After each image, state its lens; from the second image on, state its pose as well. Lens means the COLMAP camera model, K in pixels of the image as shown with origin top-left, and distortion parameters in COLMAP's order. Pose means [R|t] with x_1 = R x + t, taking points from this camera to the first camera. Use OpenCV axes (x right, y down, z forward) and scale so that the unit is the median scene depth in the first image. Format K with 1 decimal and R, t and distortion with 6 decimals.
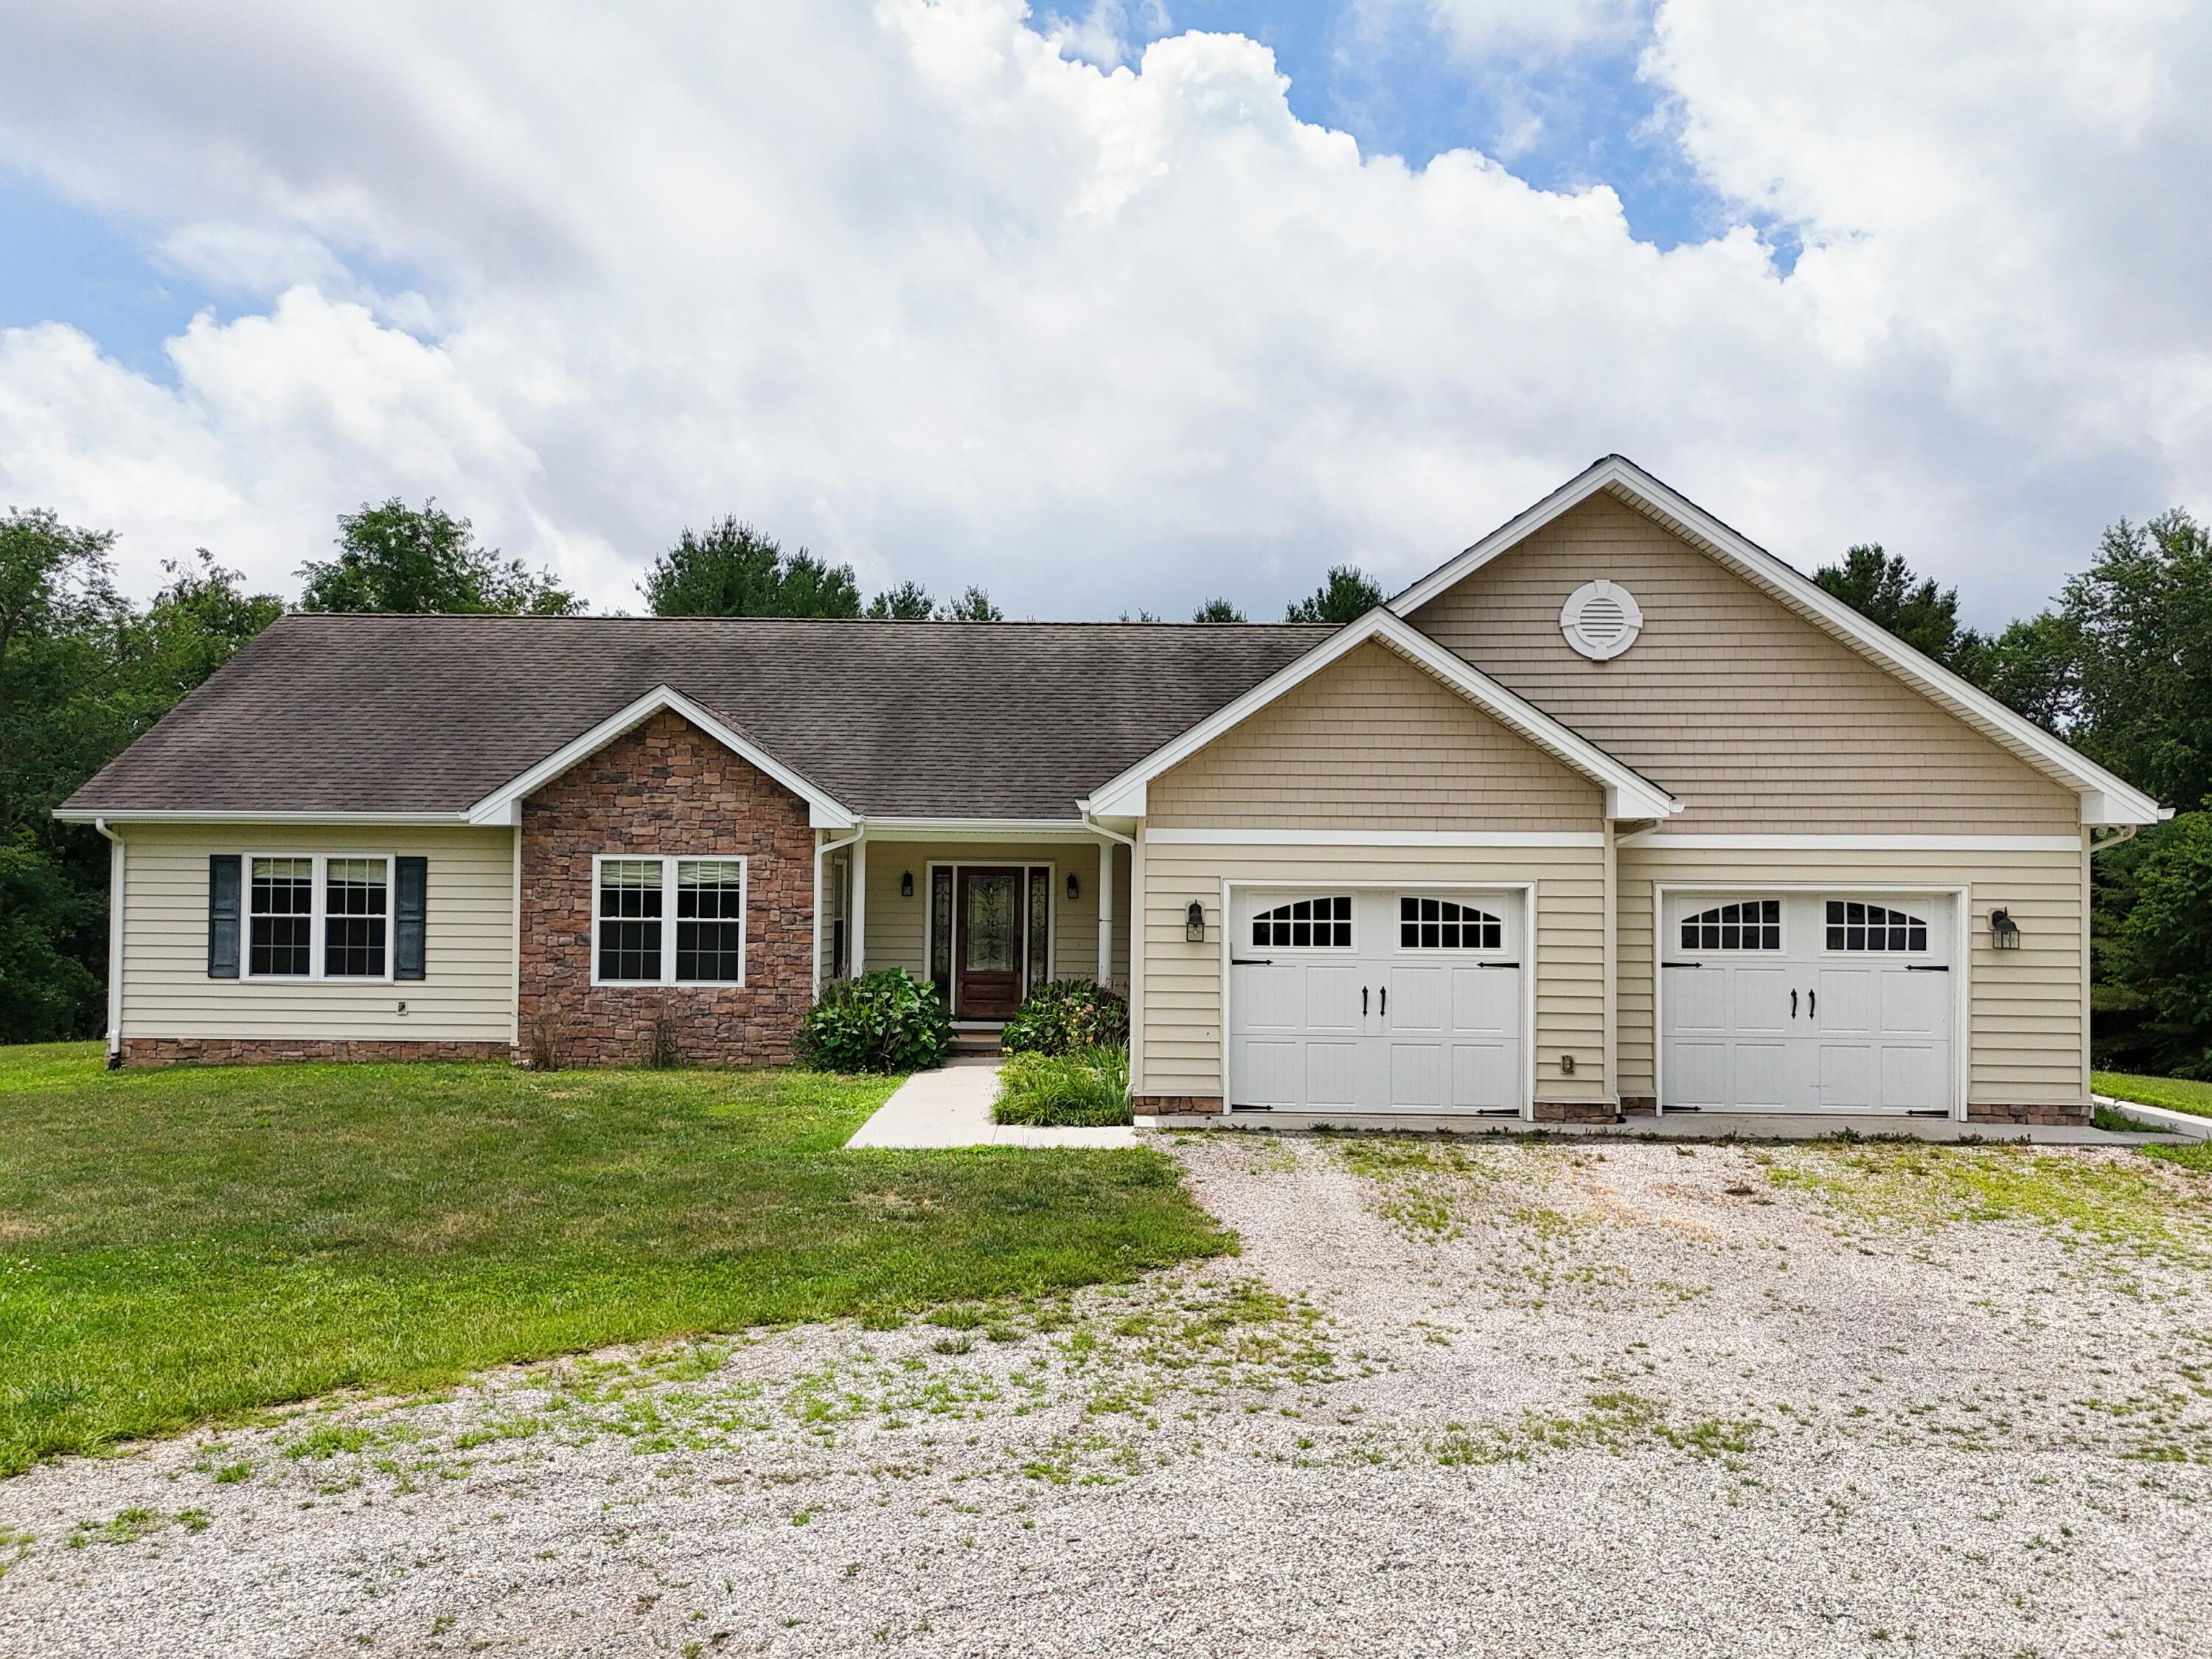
lens RADIAL K [[1646.8, 0, 1094.0], [0, 1646.8, 880.7], [0, 0, 1]] dist [0.057989, 0.001988]
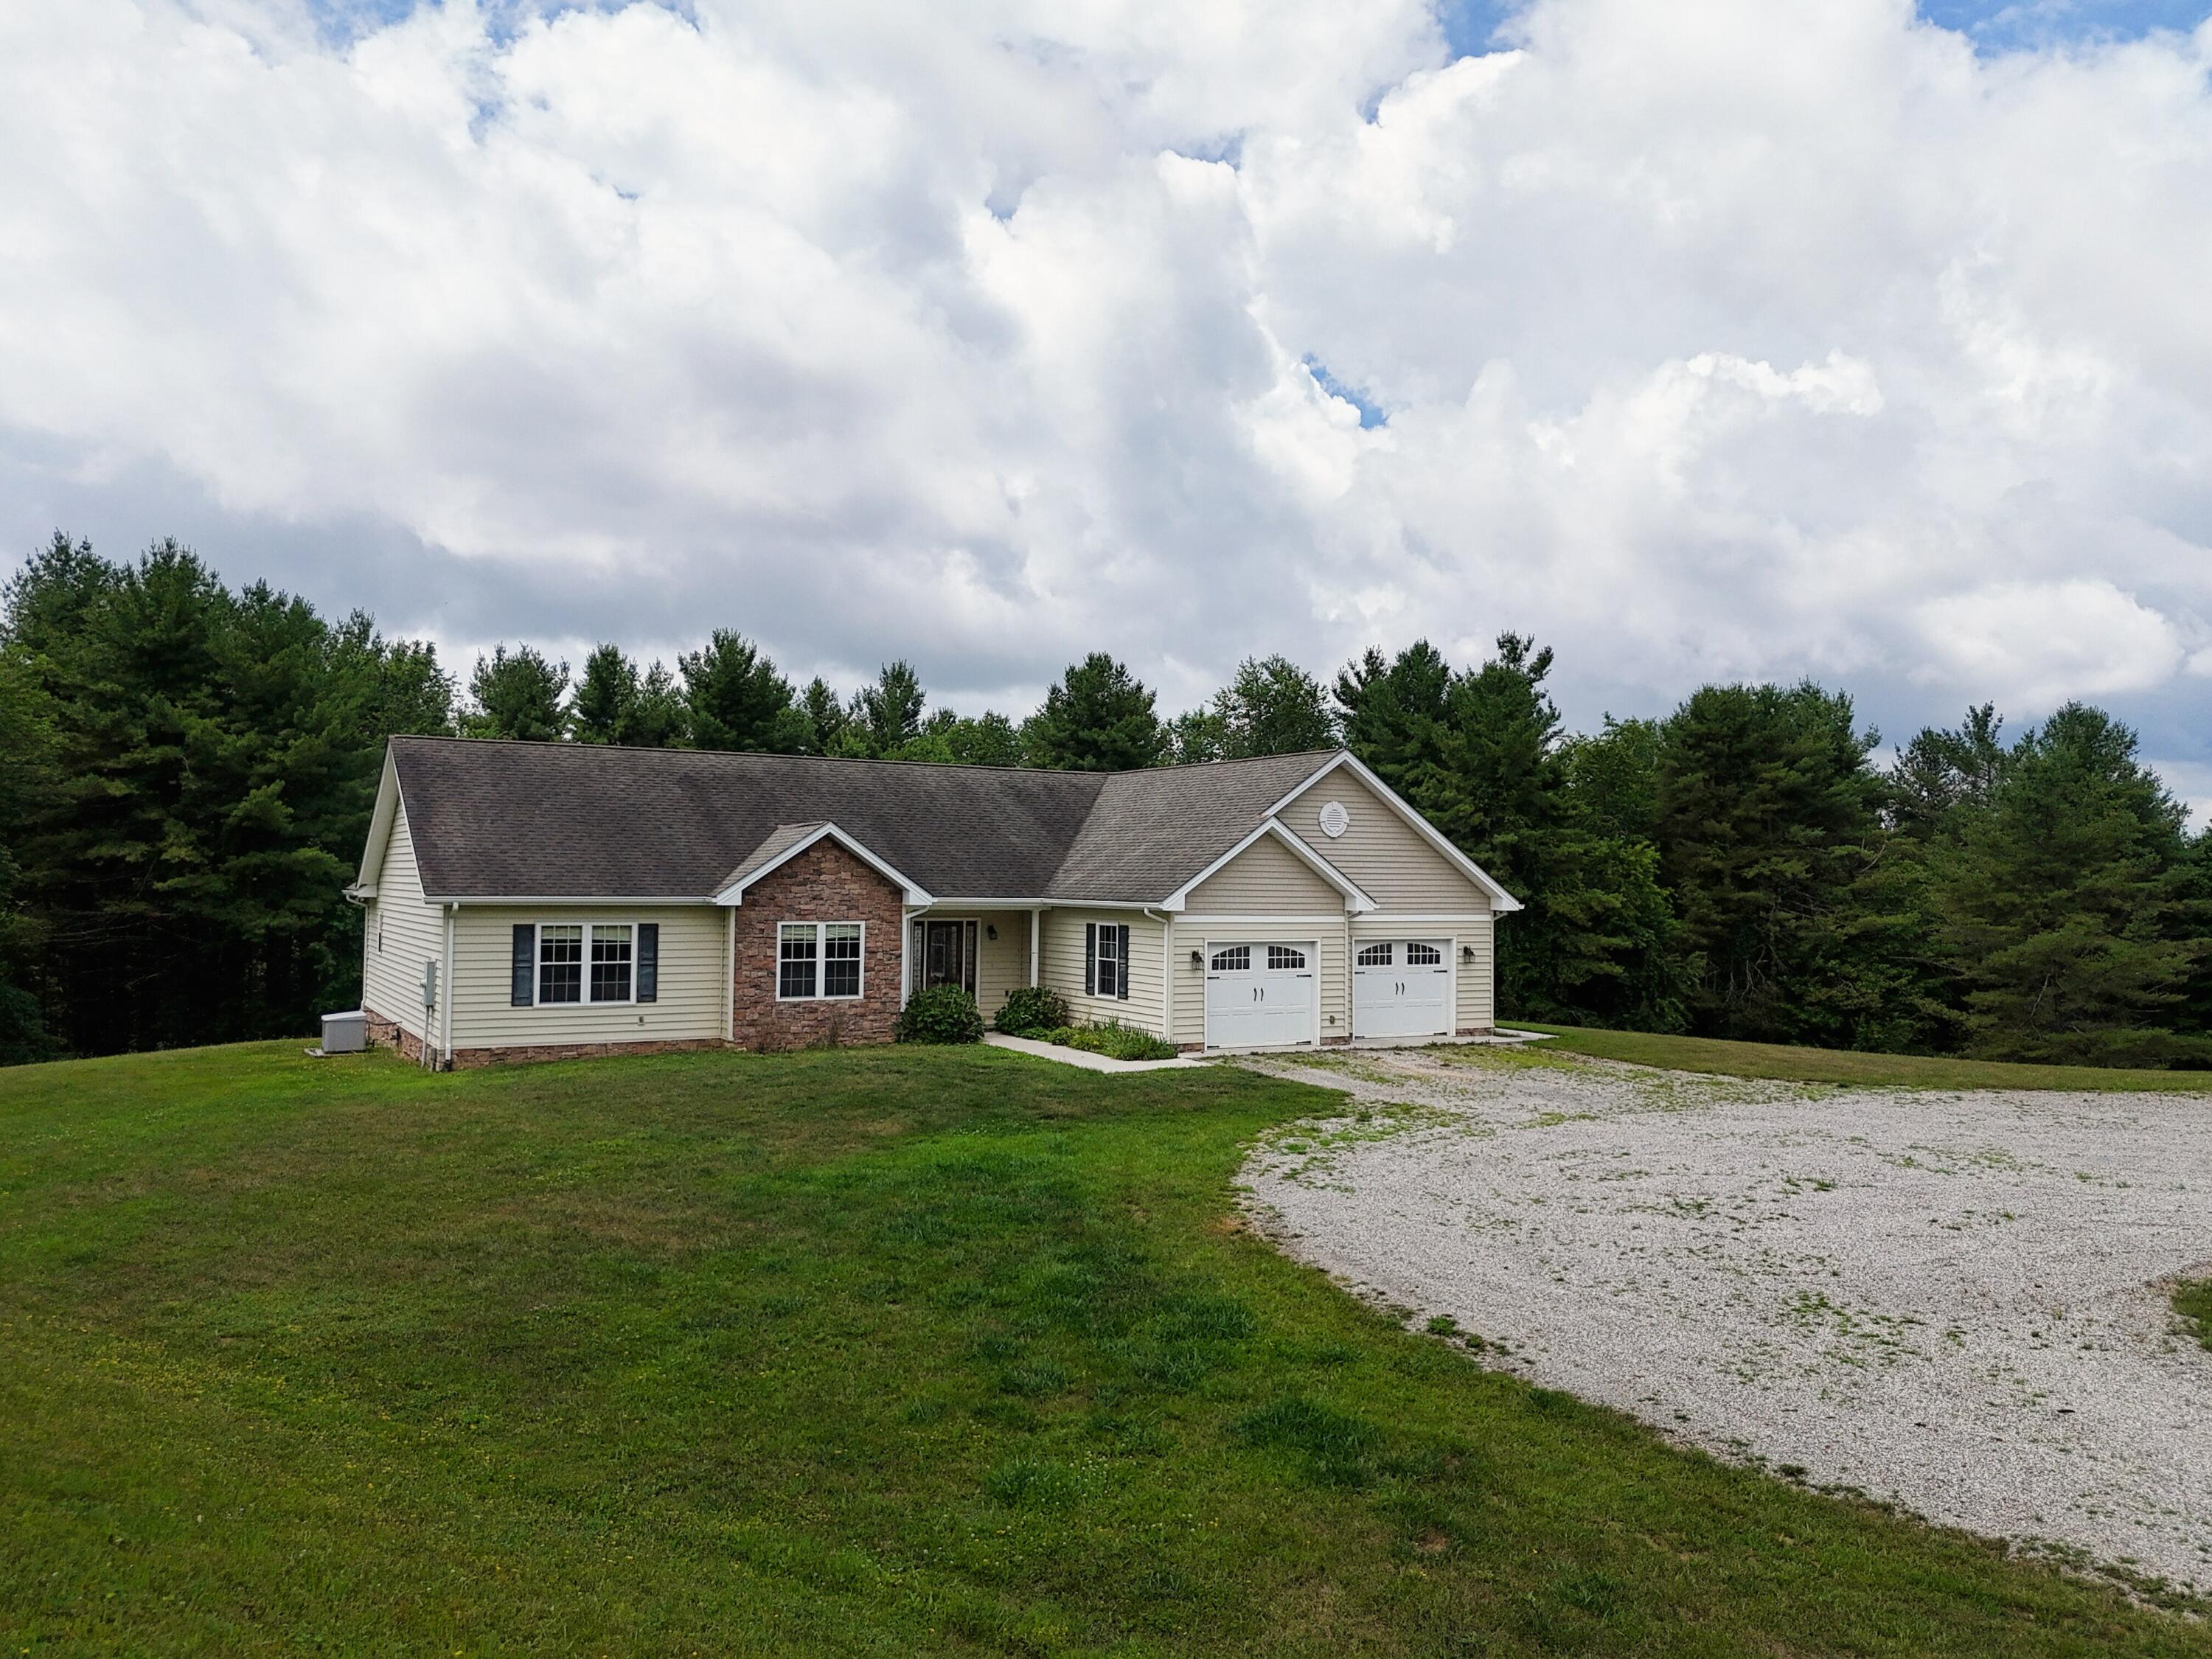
lens RADIAL K [[1576.4, 0, 1082.3], [0, 1576.4, 826.1], [0, 0, 1]] dist [0.102451, -0.120586]
pose [[0.856616, 0.017163, 0.515669, -0.859923], [-0.006447, 0.999725, -0.022566, -0.077584], [-0.515915, 0.016006, 0.856490, -0.515014]]
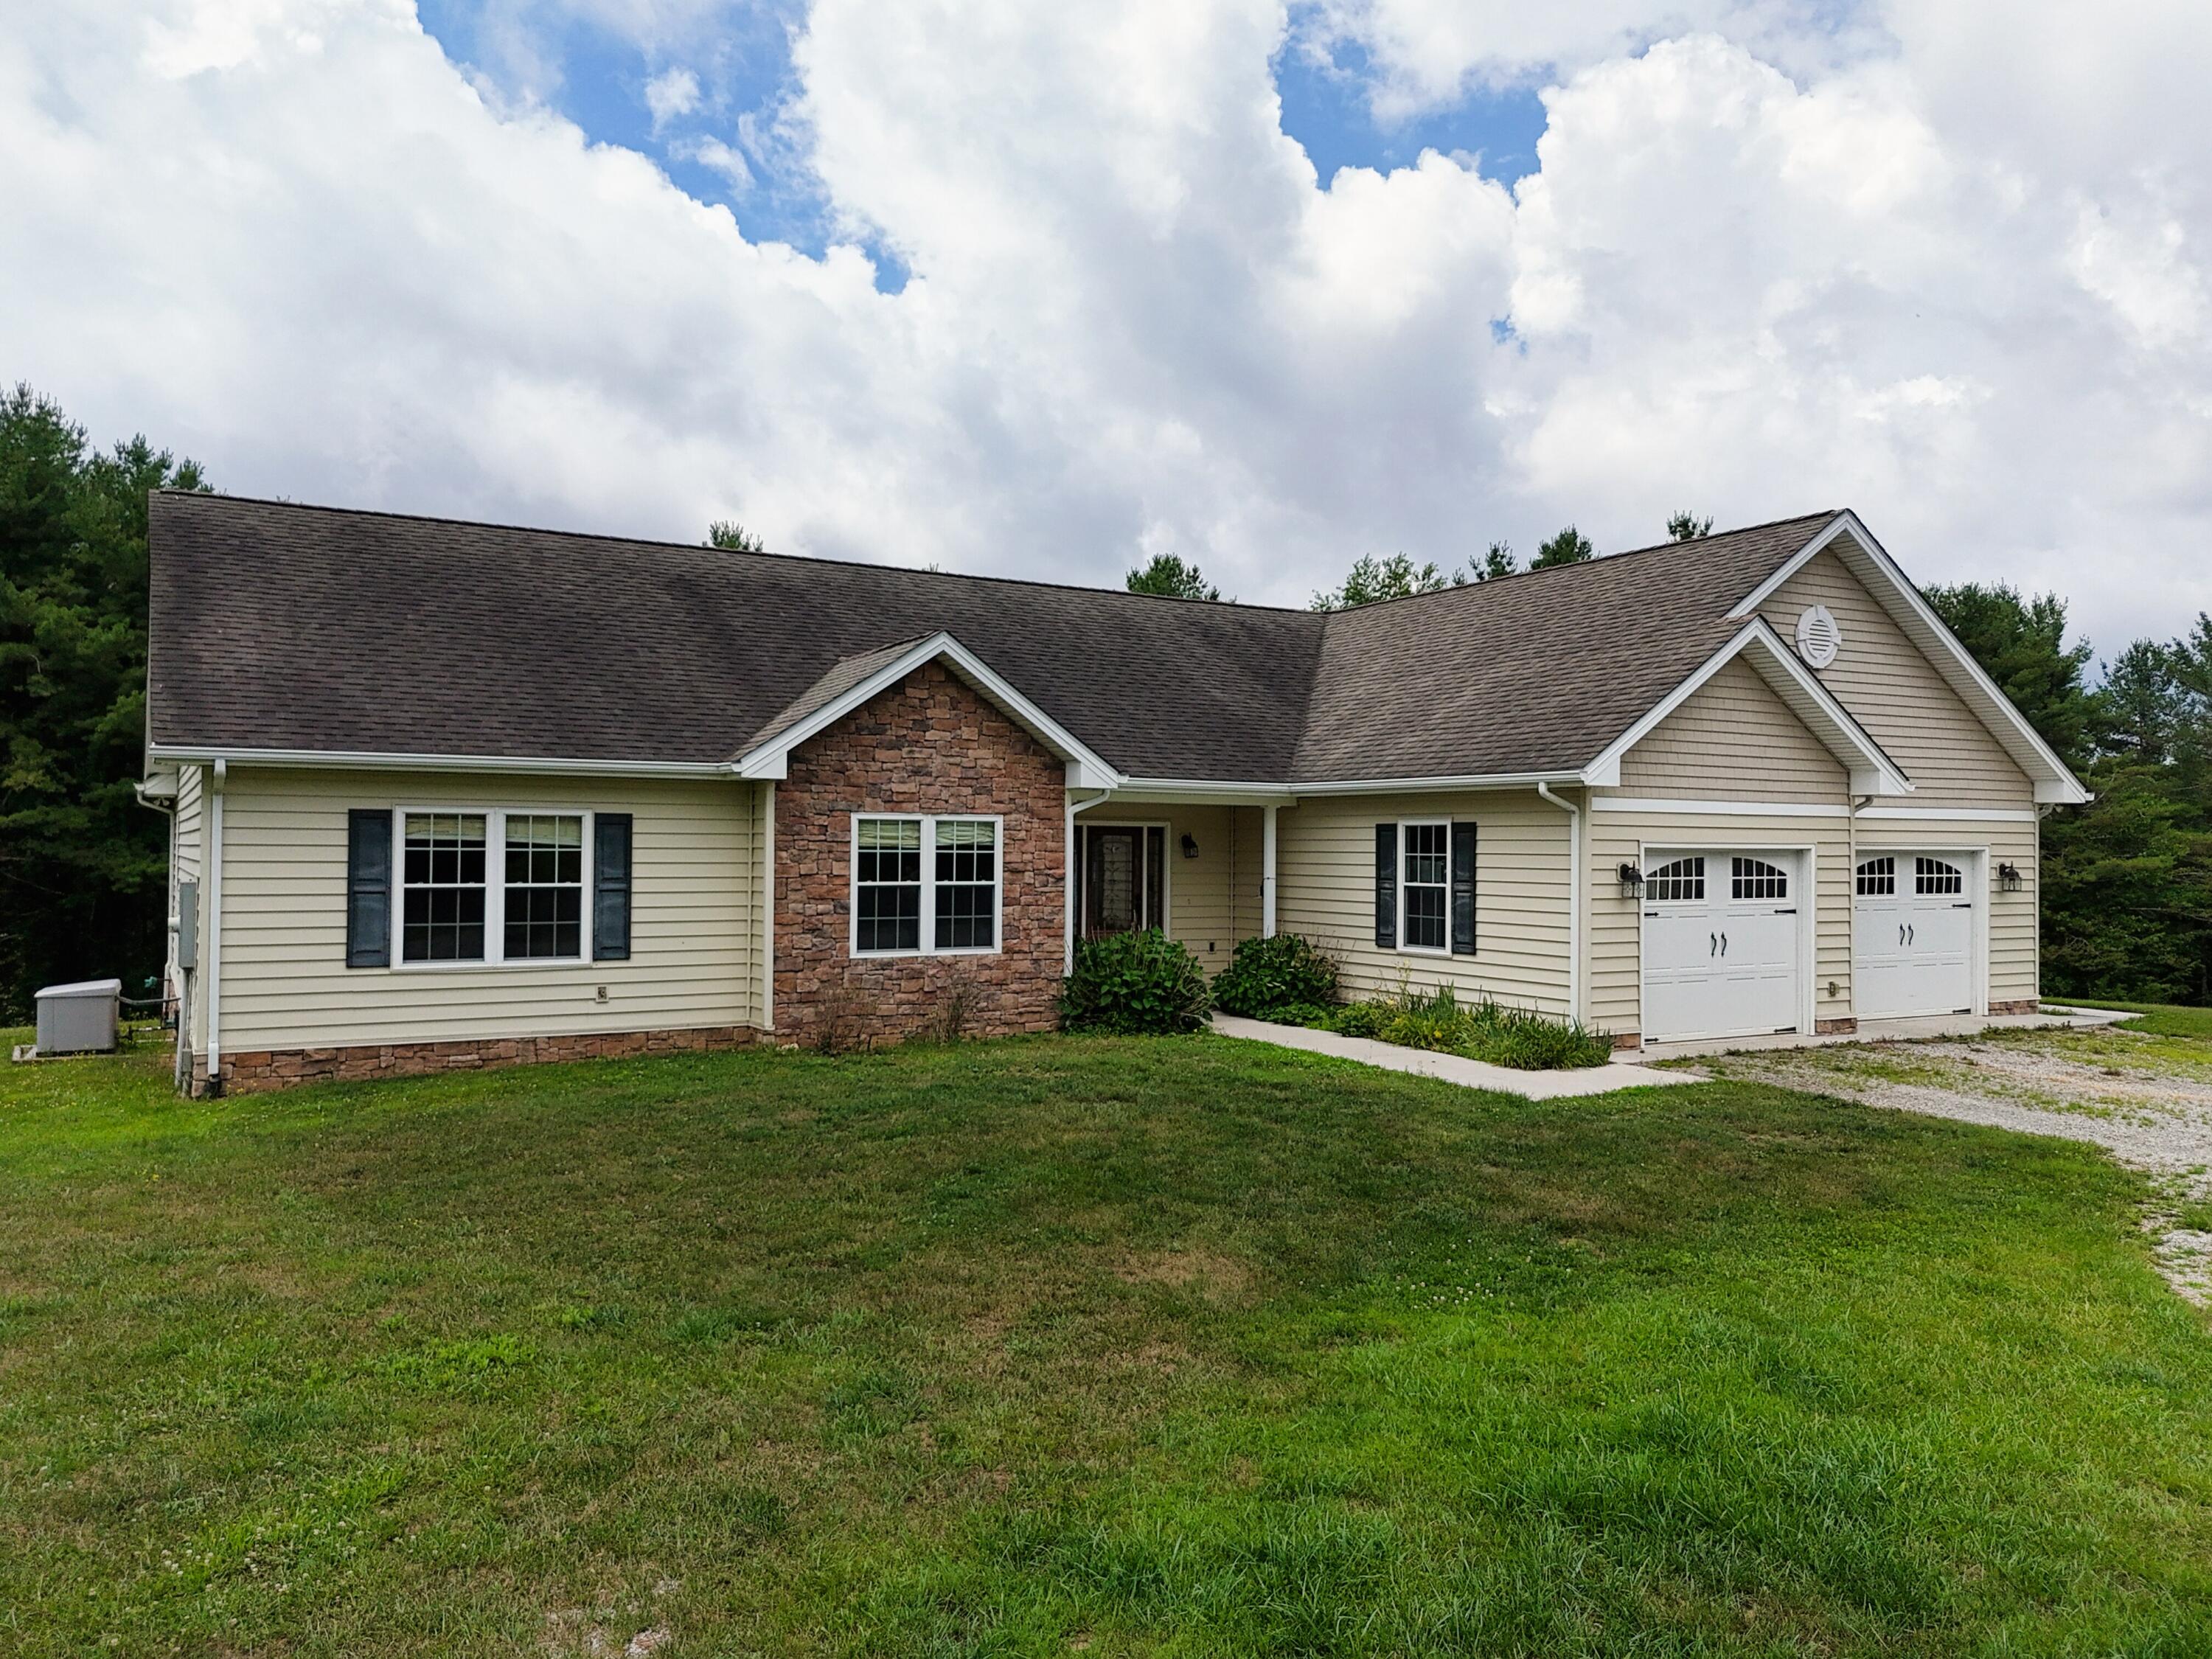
lens RADIAL K [[1576.4, 0, 1082.3], [0, 1576.4, 826.1], [0, 0, 1]] dist [0.102451, -0.120586]
pose [[0.854684, 0.003213, 0.519139, -0.643691], [-0.002026, 0.999994, -0.002853, -0.006405], [-0.519145, 0.001387, 0.854685, 0.195560]]
